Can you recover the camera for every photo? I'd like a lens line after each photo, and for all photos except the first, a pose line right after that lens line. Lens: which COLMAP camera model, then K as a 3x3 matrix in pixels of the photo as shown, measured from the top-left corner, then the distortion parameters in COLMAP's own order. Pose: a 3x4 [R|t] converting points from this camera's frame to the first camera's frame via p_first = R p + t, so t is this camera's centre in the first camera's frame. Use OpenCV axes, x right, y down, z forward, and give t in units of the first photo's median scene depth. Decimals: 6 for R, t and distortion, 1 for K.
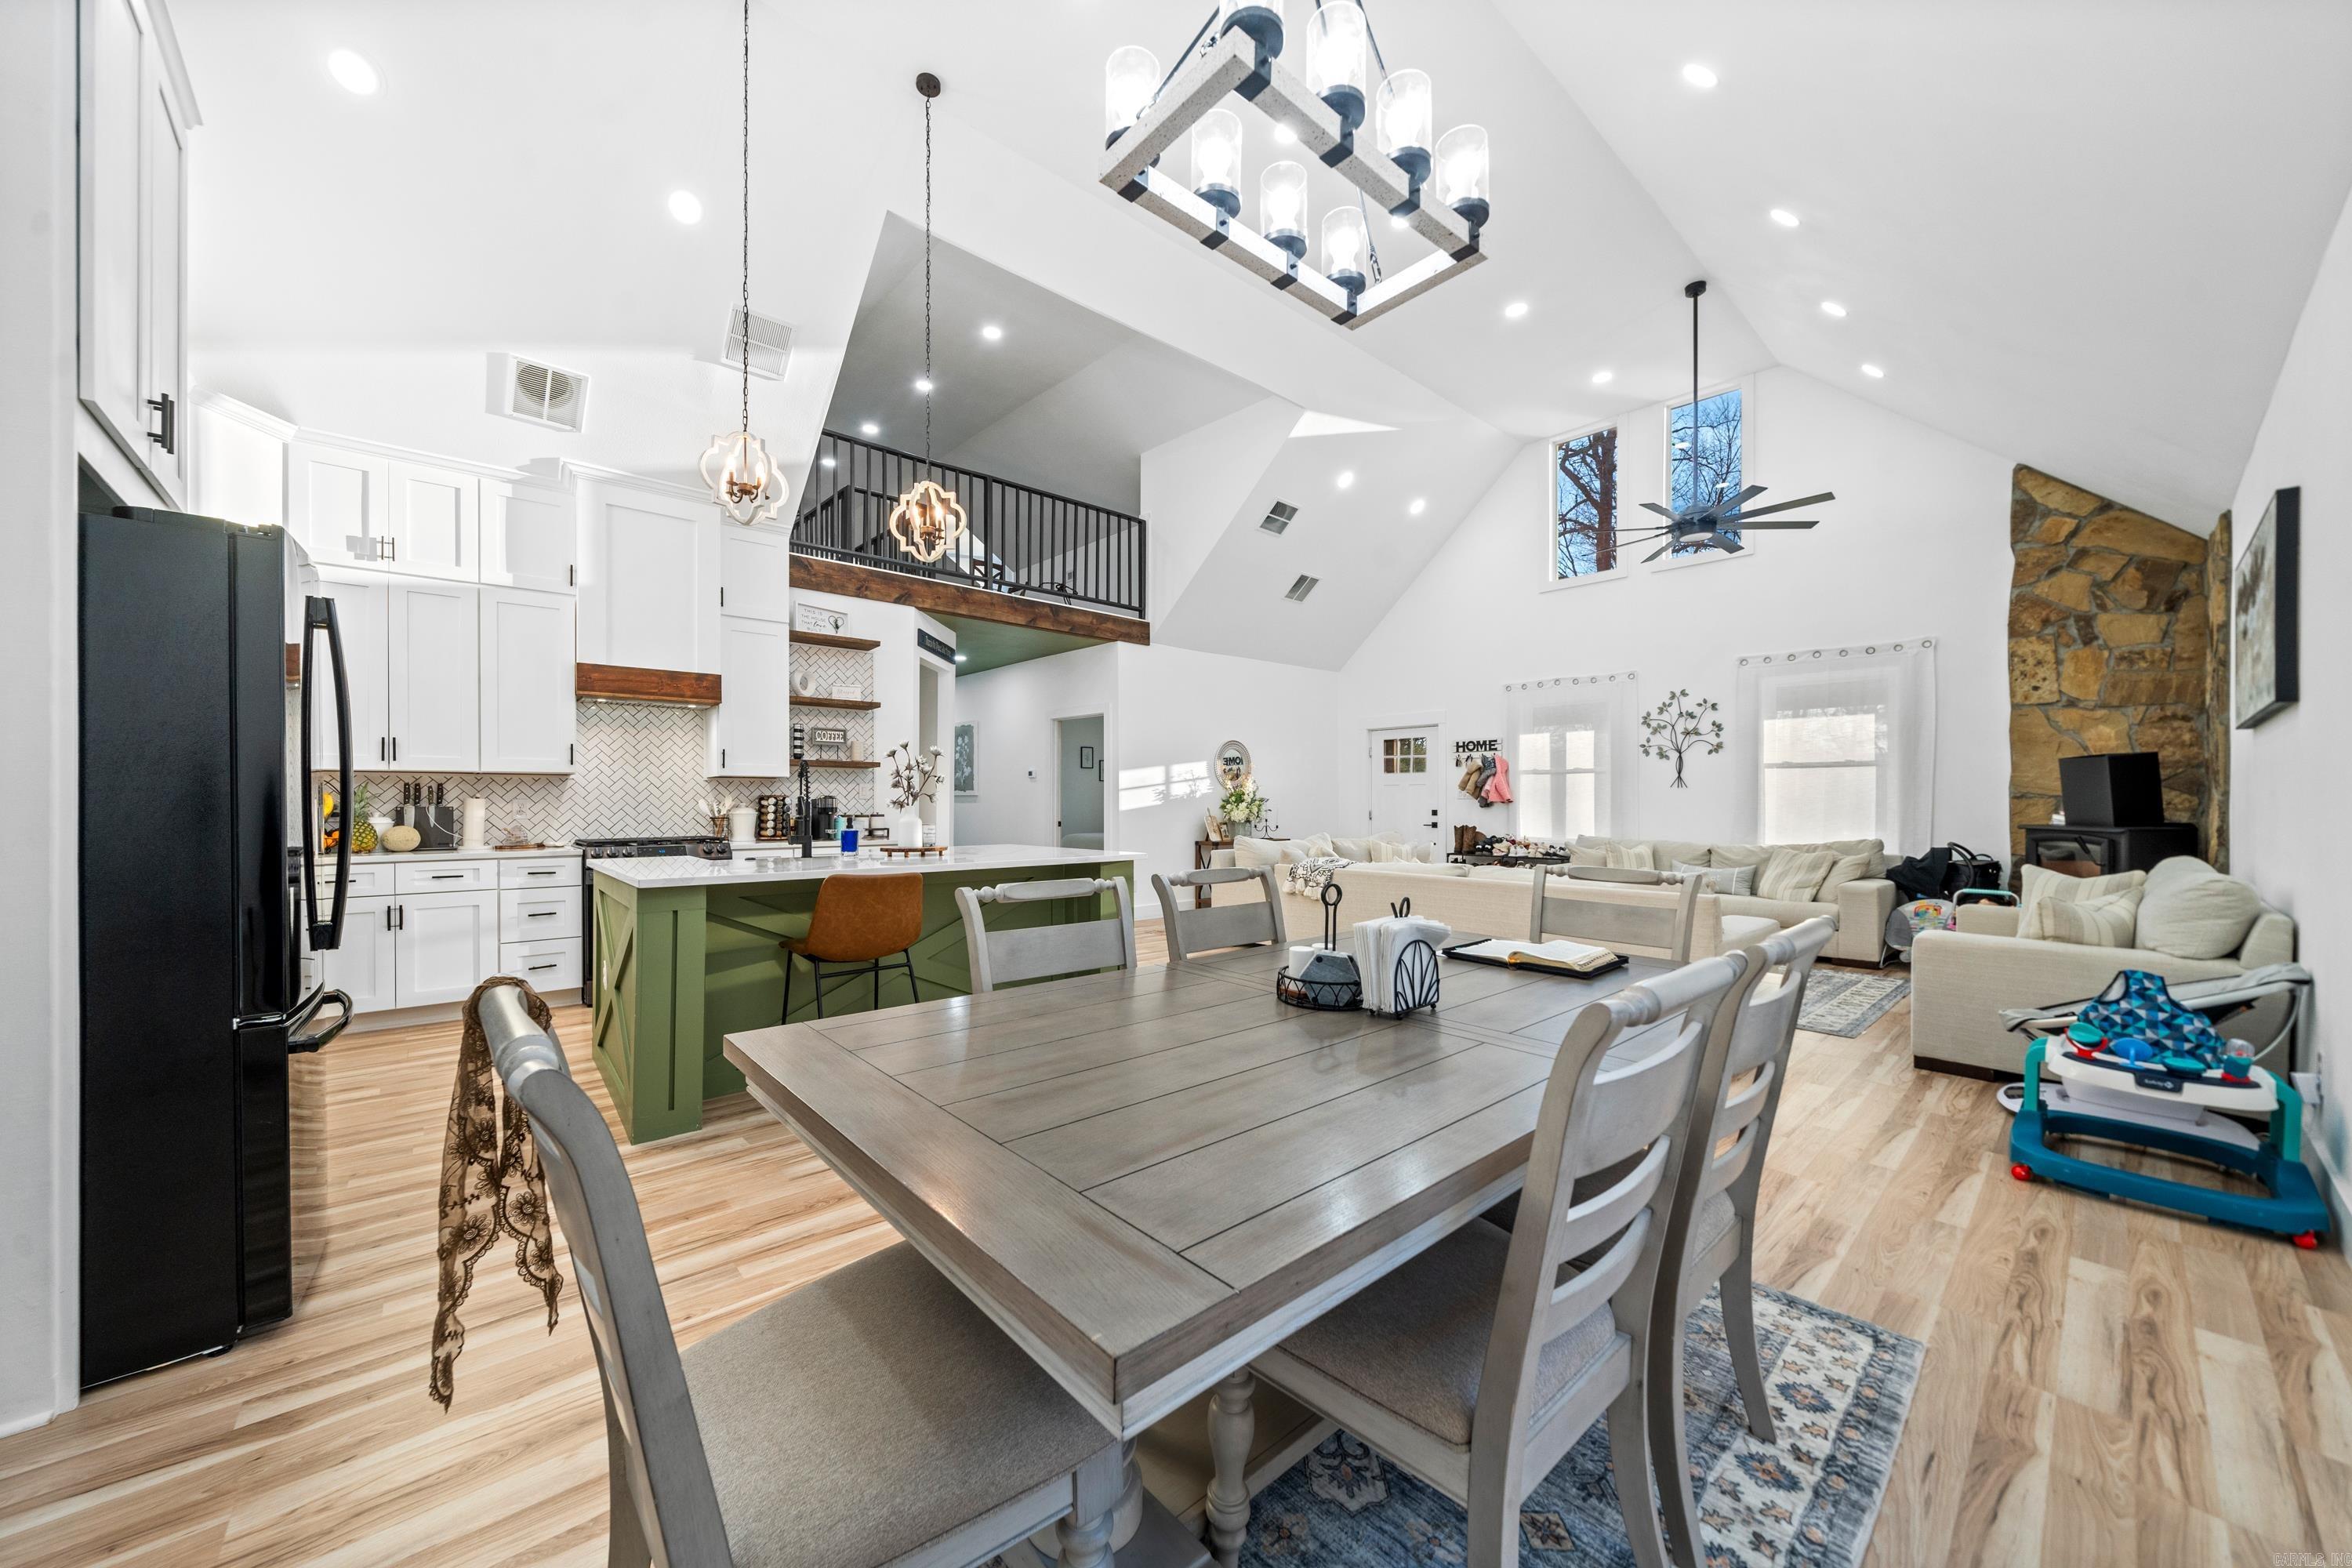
lens RADIAL K [[846.8, 0, 1161.1], [0, 846.8, 800.1], [0, 0, 1]] dist [-0.001697, -0.000293]
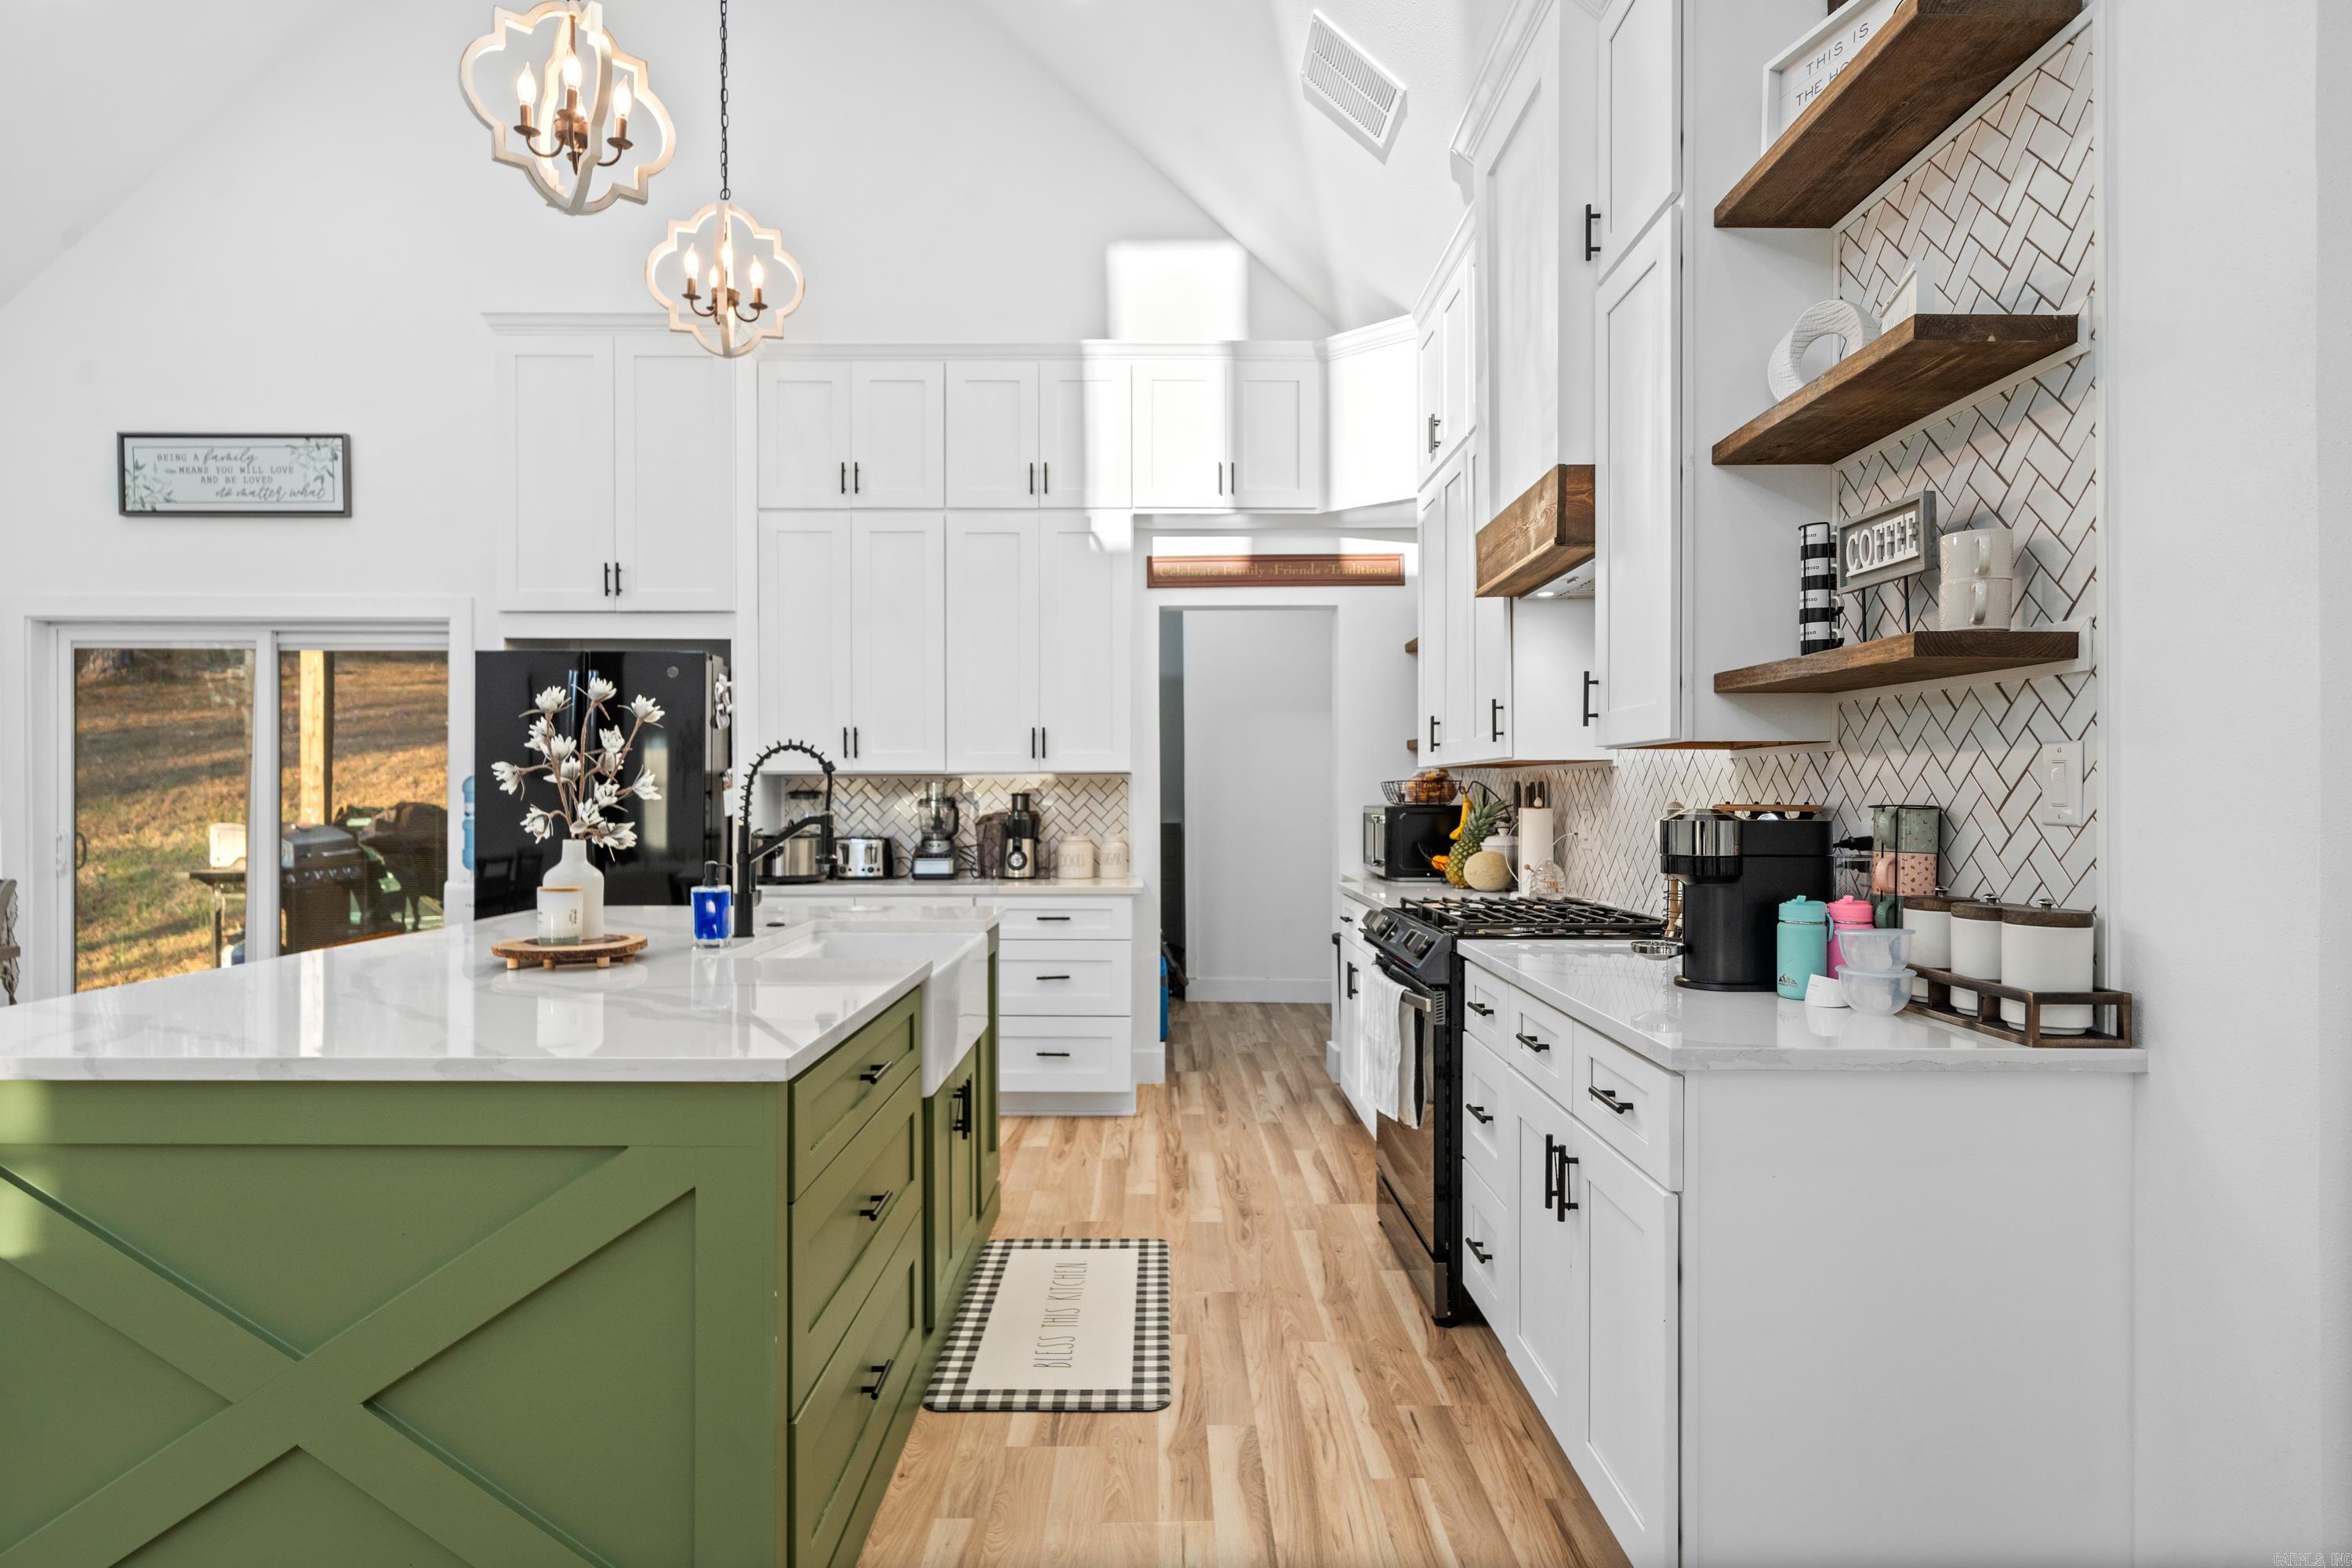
lens RADIAL K [[1287.3, 0, 1159.5], [0, 1287.3, 793.8], [0, 0, 1]] dist [0.000427, -0.002074]
pose [[-0.655490, 0.002536, -0.755200, -0.004922], [0.005428, 0.999984, -0.001353, -0.009090], [0.755185, -0.004986, -0.655493, 1.090119]]
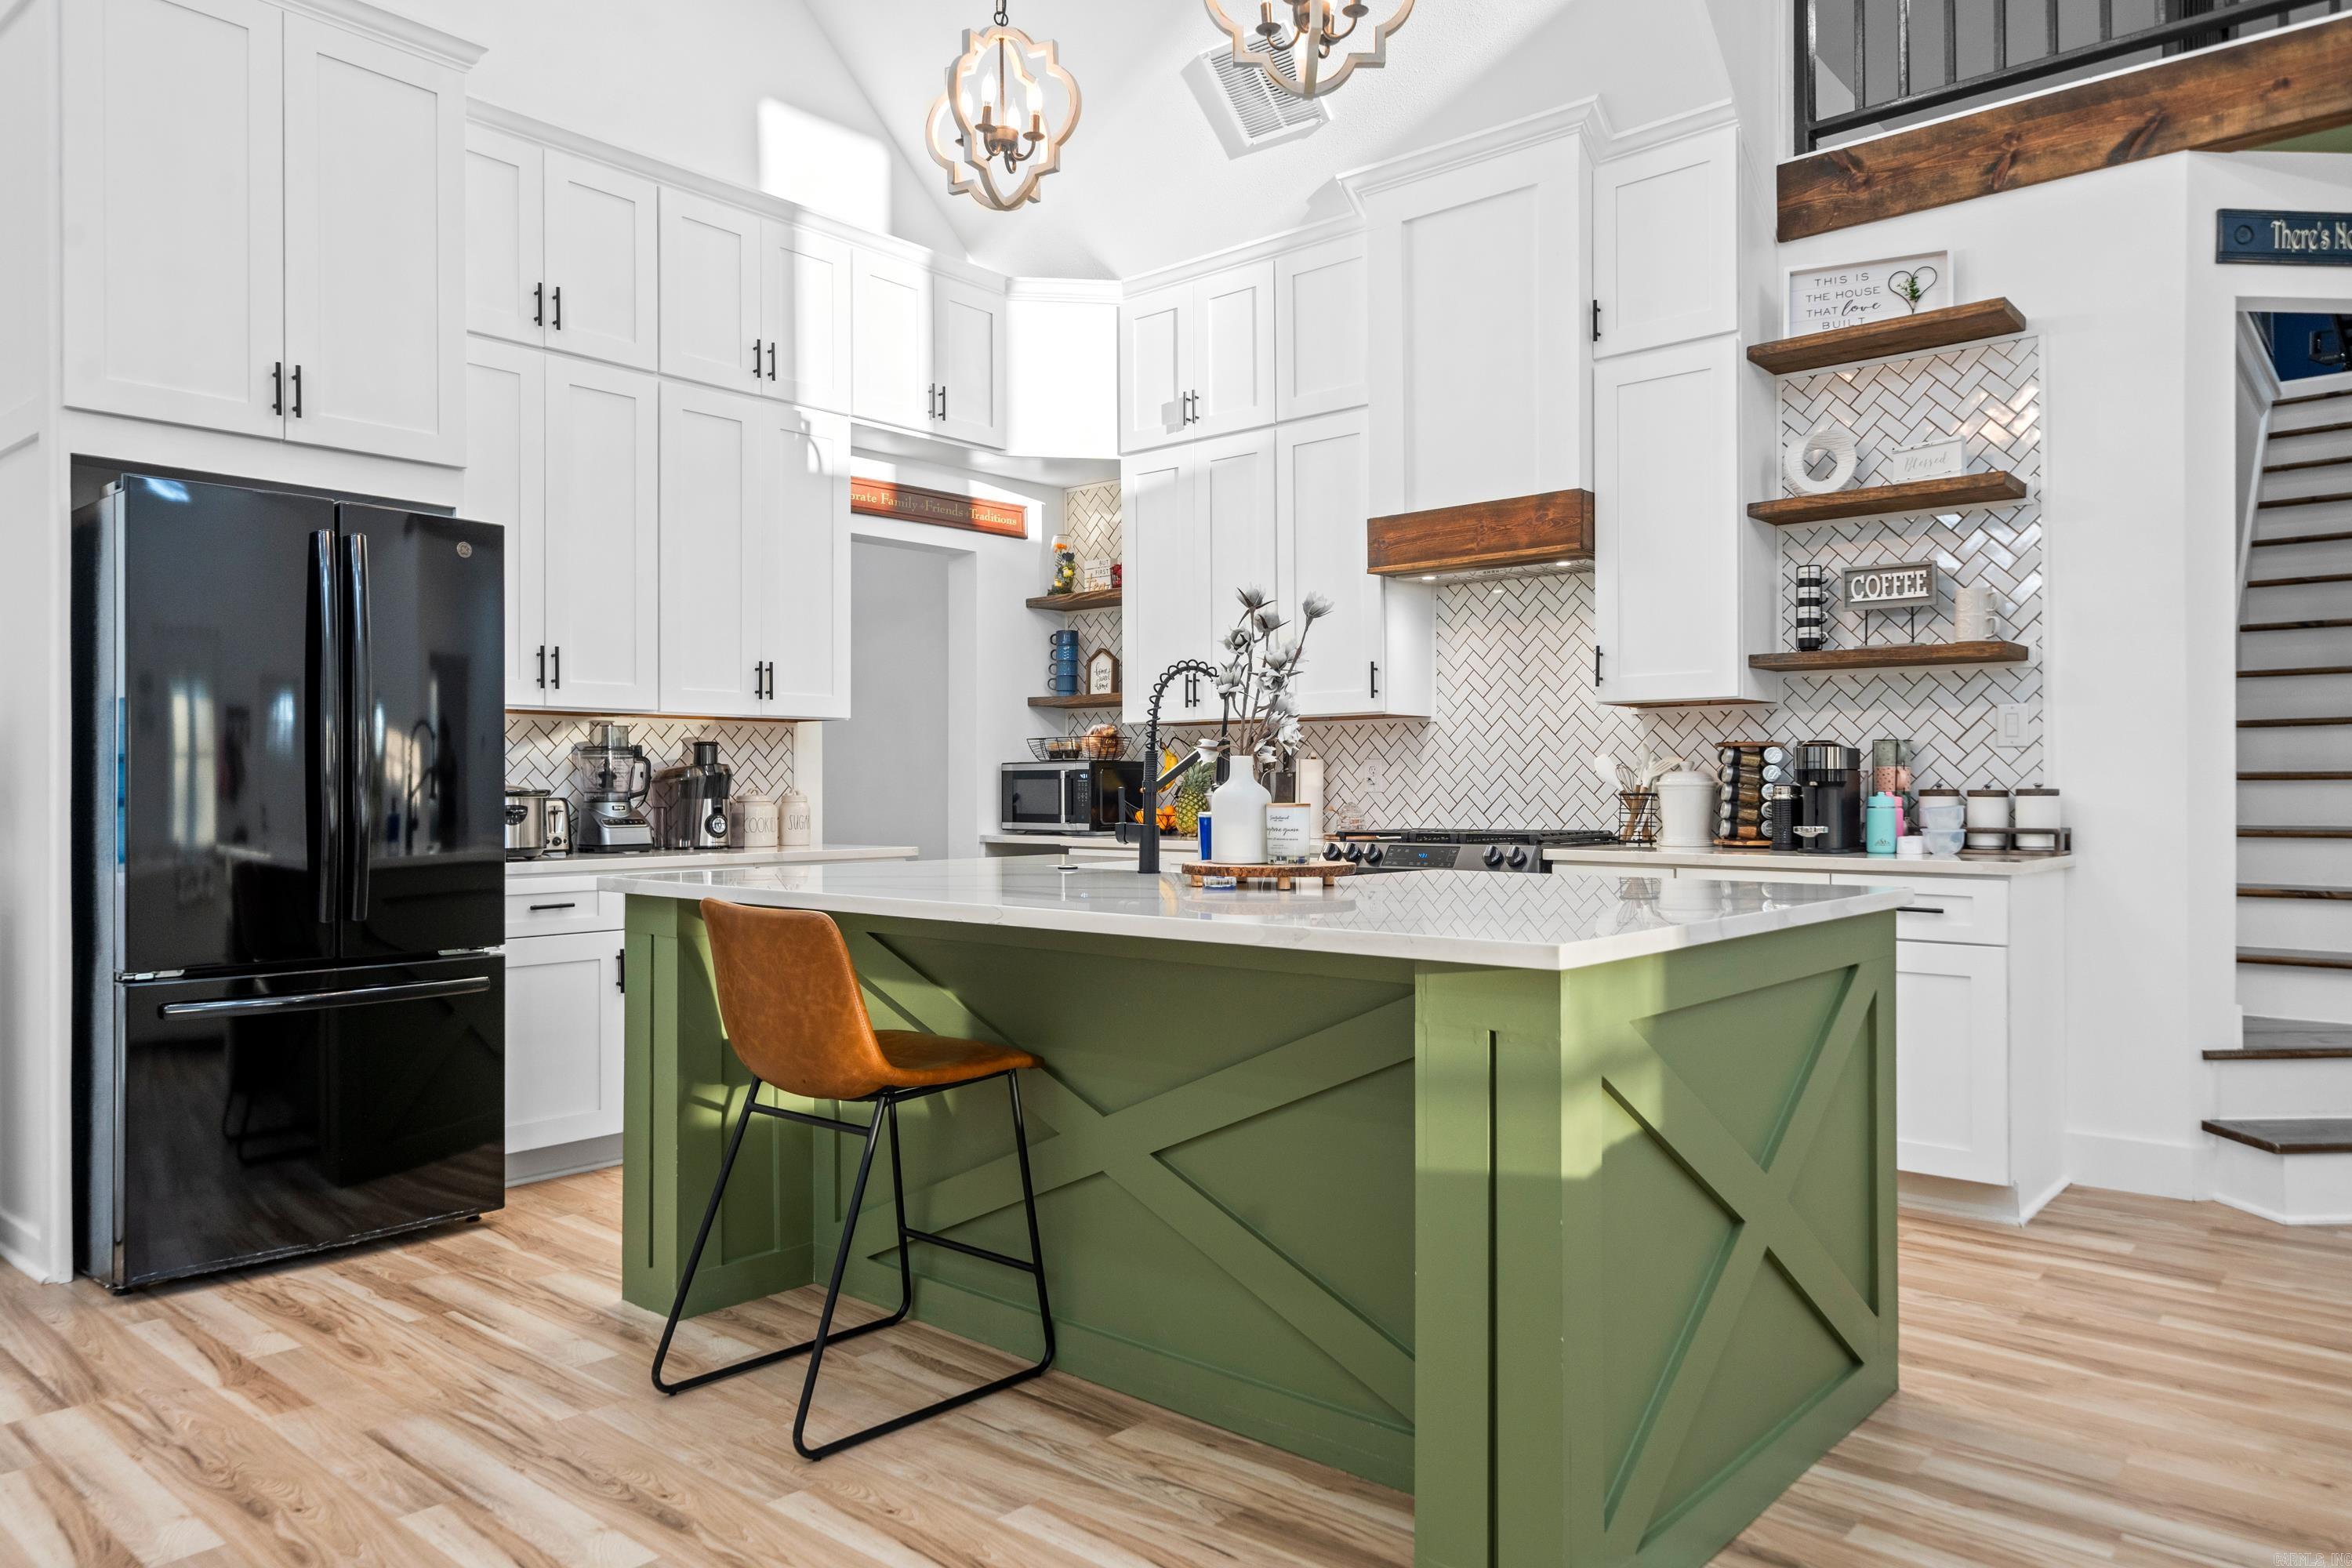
lens RADIAL K [[1557.6, 0, 1162.1], [0, 1557.6, 781.9], [0, 0, 1]] dist [0.007963, -0.000390]
pose [[0.139043, -0.002116, -0.990284, 0.269378], [0.006804, 0.999976, -0.001182, 0.012781], [0.990263, -0.006573, 0.139054, 0.577751]]
